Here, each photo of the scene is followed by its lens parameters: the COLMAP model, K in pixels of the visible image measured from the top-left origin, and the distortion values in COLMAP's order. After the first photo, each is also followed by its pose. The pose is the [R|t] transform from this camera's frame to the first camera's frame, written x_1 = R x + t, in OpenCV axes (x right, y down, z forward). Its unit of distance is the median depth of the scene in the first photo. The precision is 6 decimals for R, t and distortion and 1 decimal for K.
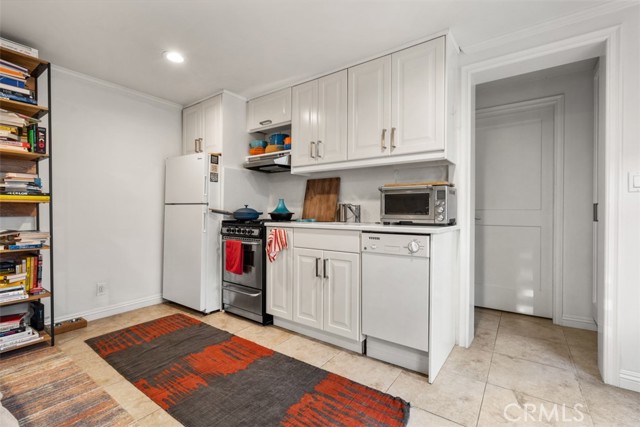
lens RADIAL K [[289.6, 0, 317.0], [0, 289.6, 213.4], [0, 0, 1]] dist [-0.001218, 0.000505]
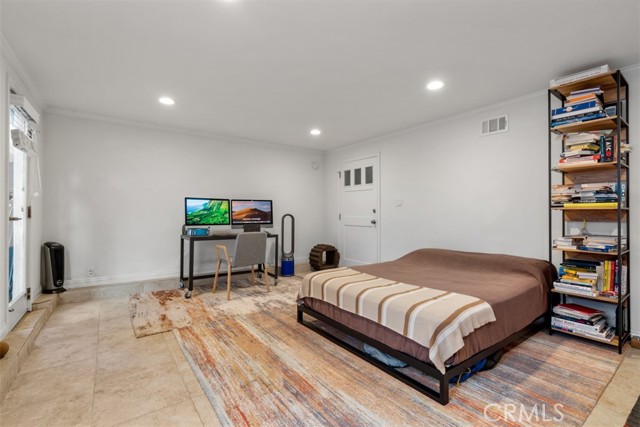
lens RADIAL K [[289.6, 0, 317.0], [0, 289.6, 213.4], [0, 0, 1]] dist [-0.001218, 0.000505]
pose [[-0.316992, -0.006164, -0.948408, 0.344997], [-0.012794, 0.999916, -0.002222, -0.005842], [0.948342, 0.011430, -0.317044, 0.320132]]
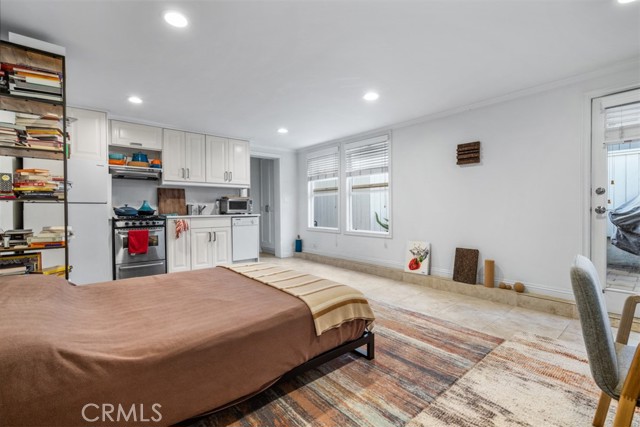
lens RADIAL K [[289.6, 0, 317.0], [0, 289.6, 213.4], [0, 0, 1]] dist [-0.001218, 0.000505]
pose [[0.252687, -0.020629, 0.967328, -1.792466], [0.014924, 0.999737, 0.017421, 0.001755], [-0.967433, 0.010034, 0.252929, -0.233850]]
